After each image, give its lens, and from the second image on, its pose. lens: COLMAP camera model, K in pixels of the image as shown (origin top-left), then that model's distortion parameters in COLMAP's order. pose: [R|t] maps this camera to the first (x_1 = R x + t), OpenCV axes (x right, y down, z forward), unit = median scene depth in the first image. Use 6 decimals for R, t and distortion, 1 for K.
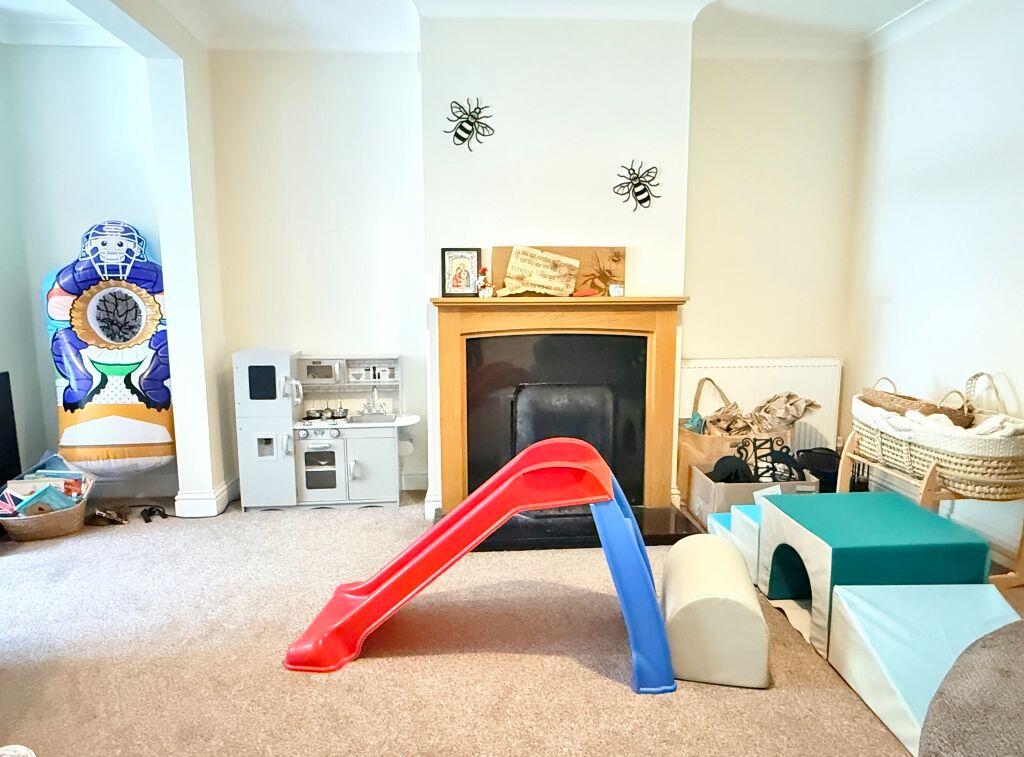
lens RADIAL K [[662.7, 0, 512.8], [0, 662.7, 381.9], [0, 0, 1]] dist [0.001112, 0.000816]
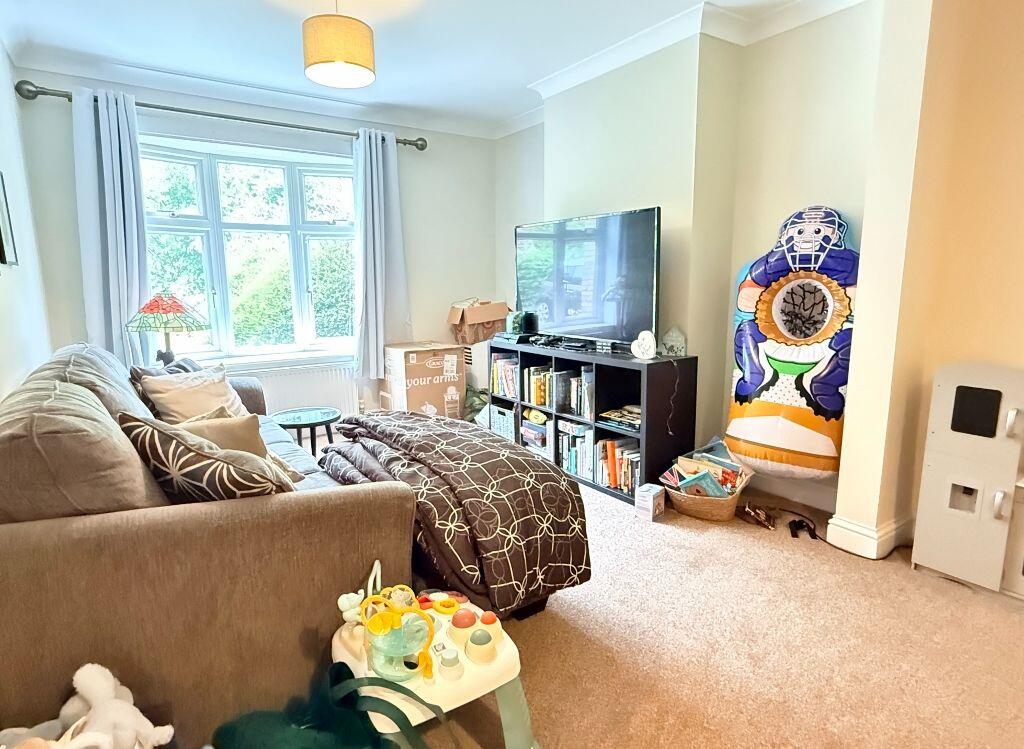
lens RADIAL K [[558.4, 0, 510.3], [0, 558.4, 374.1], [0, 0, 1]] dist [0.000829, -0.000577]
pose [[0.491187, 0.143910, -0.859084, -0.113247], [-0.118312, 0.988140, 0.097883, -0.039246], [0.862982, 0.053561, 0.502388, 0.263004]]
